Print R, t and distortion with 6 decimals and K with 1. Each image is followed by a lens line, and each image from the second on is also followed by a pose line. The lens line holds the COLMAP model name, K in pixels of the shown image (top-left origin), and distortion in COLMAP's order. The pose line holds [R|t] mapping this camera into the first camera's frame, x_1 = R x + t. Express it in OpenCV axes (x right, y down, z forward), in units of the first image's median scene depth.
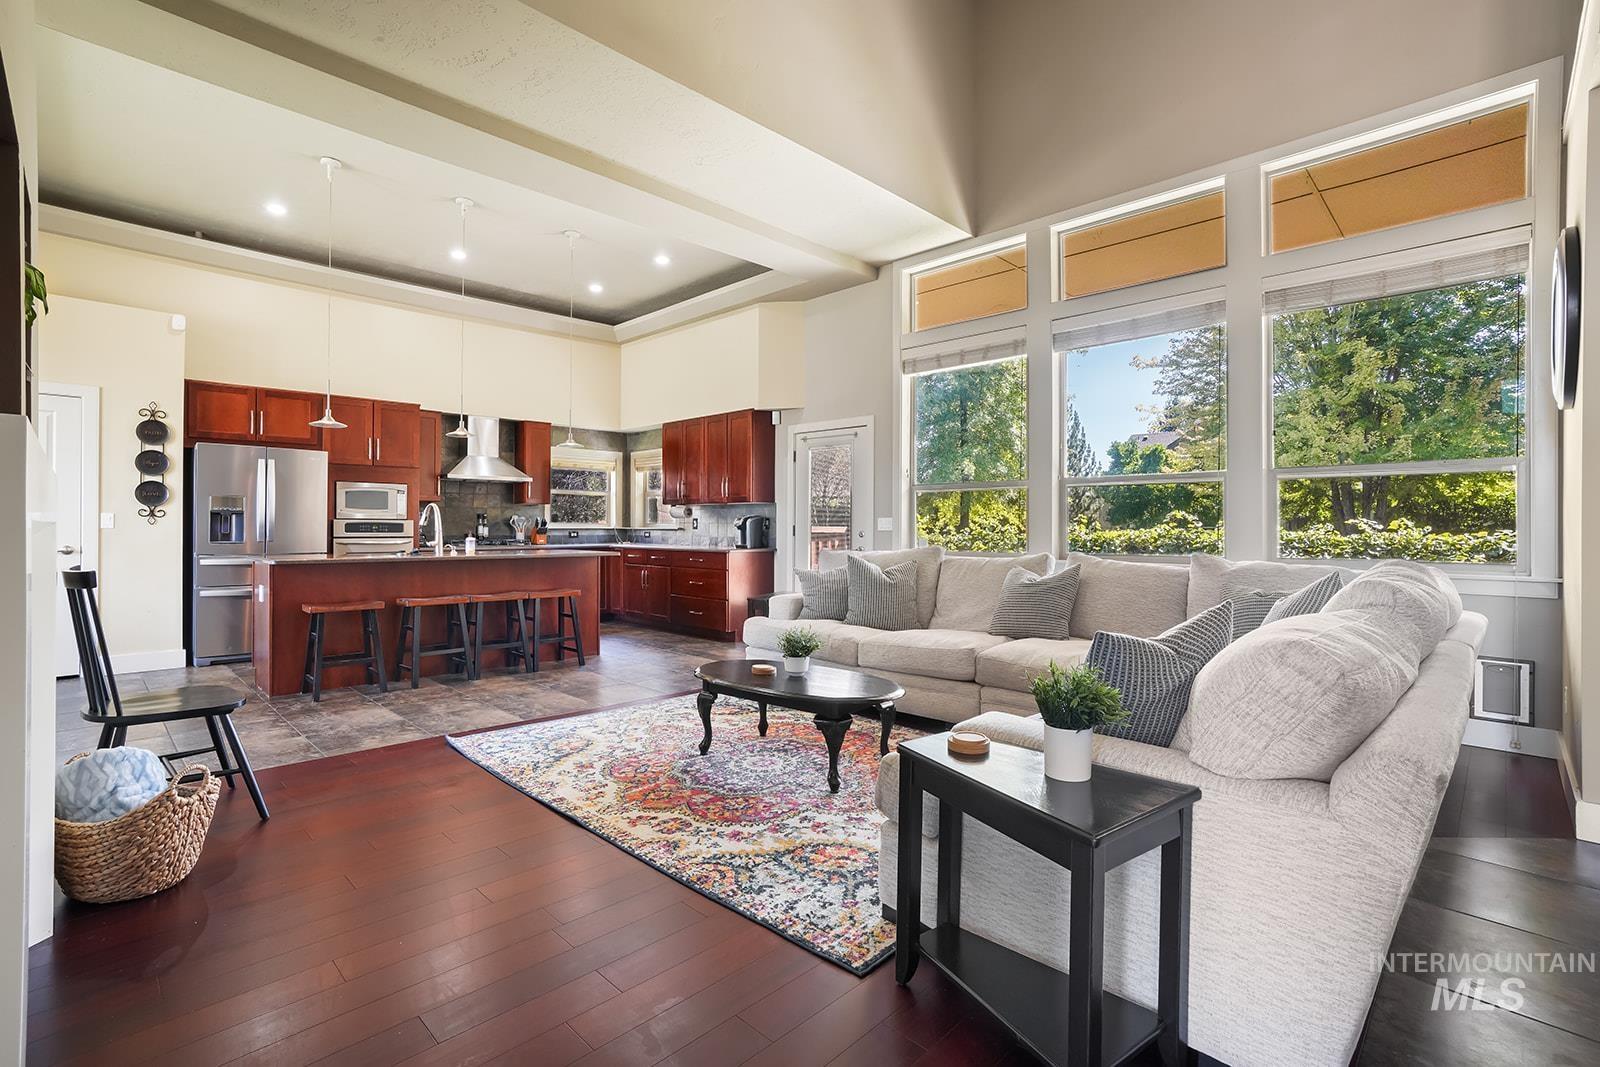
lens RADIAL K [[746.5, 0, 800.0], [0, 746.5, 533.5], [0, 0, 1]] dist [-0.062622, 0.024587]
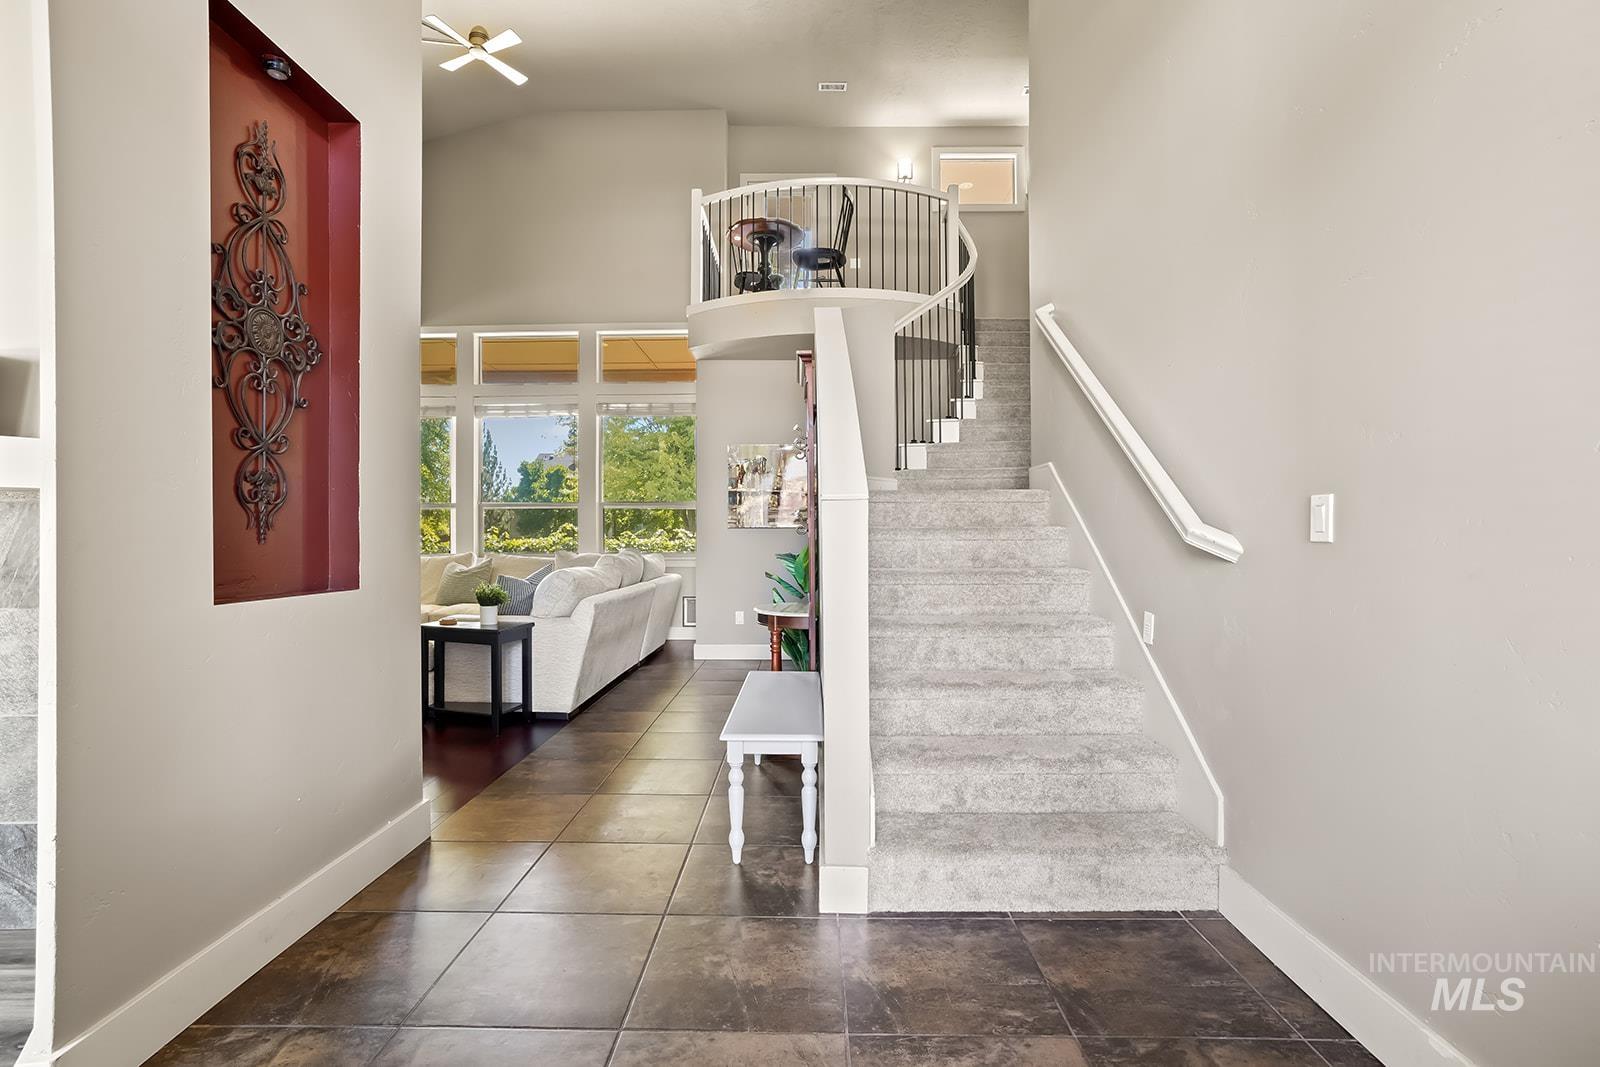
lens RADIAL K [[746.5, 0, 800.0], [0, 746.5, 533.5], [0, 0, 1]] dist [-0.062622, 0.024587]
pose [[0.727969, -0.004172, 0.685597, -0.167119], [0.013590, 0.999873, -0.008344, 0.006164], [-0.685475, 0.015391, 0.727934, -0.445029]]
